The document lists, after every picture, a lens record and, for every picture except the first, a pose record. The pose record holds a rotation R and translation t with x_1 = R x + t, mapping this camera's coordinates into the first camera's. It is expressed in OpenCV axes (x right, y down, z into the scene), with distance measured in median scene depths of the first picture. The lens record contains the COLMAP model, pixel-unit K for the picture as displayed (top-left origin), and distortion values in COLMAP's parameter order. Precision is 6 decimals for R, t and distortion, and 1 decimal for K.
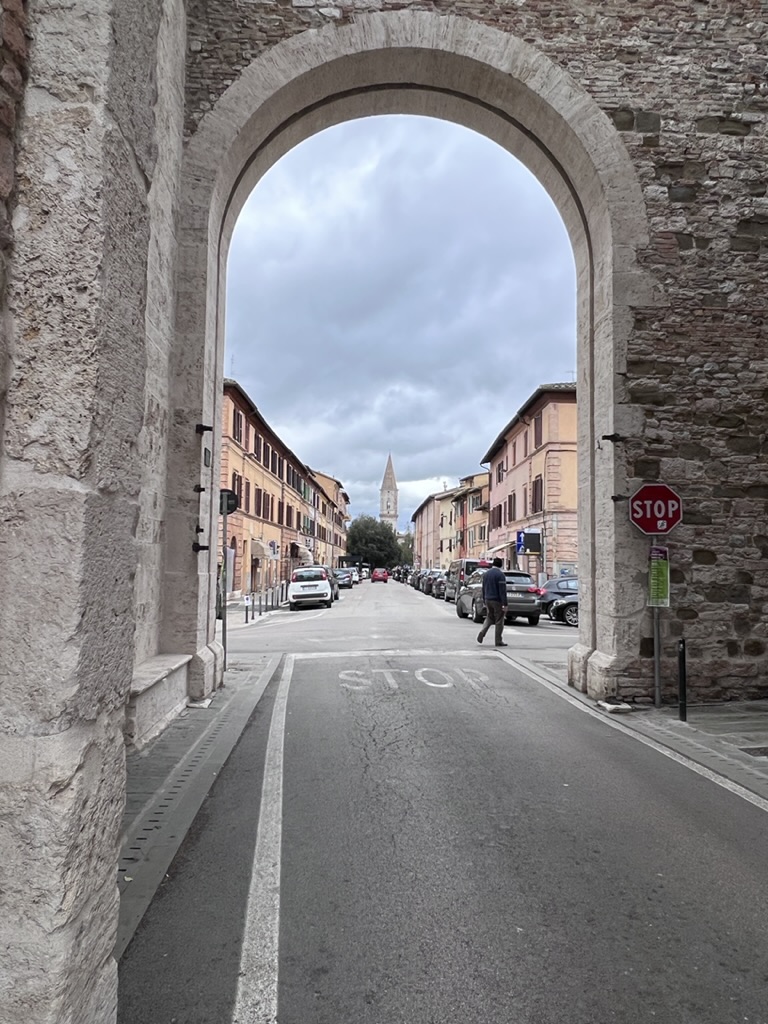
lens RADIAL K [[715.9, 0, 384.4], [0, 715.9, 513.1], [0, 0, 1]] dist [-0.000138, -0.000001]
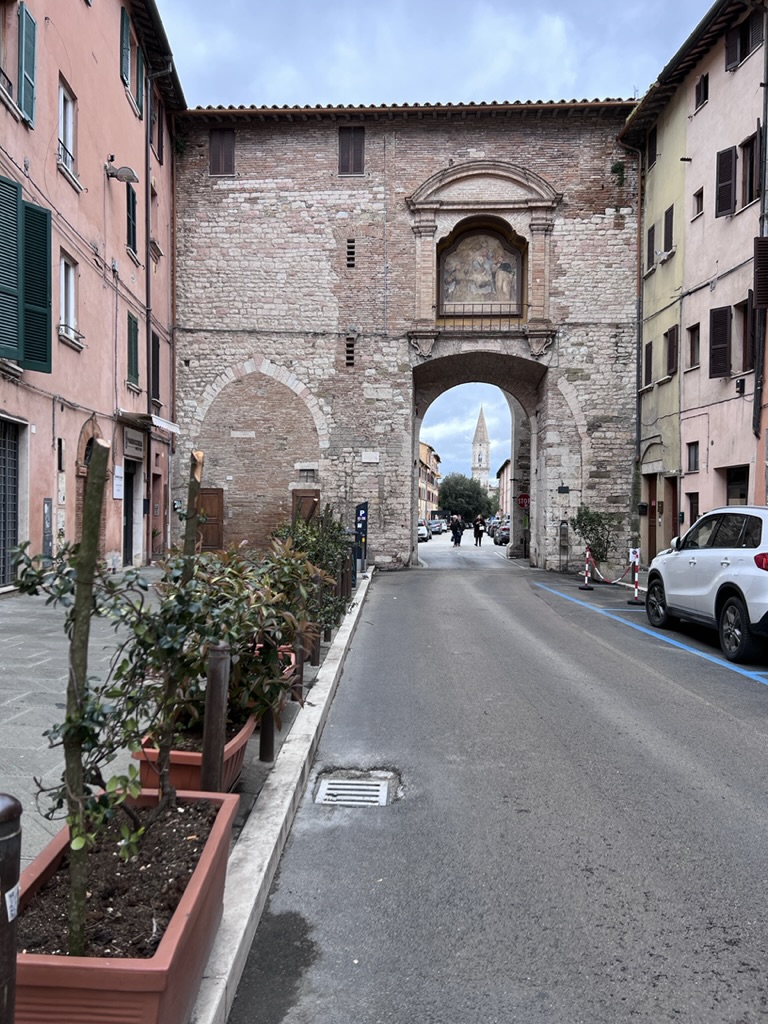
lens RADIAL K [[774.8, 0, 383.1], [0, 774.8, 513.4], [0, 0, 1]] dist [-0.000053, -0.000007]
pose [[0.992055, -0.005709, -0.125677, 0.014447], [0.014085, 0.997729, 0.065863, -0.016115], [0.125015, -0.067109, 0.989883, -0.225543]]
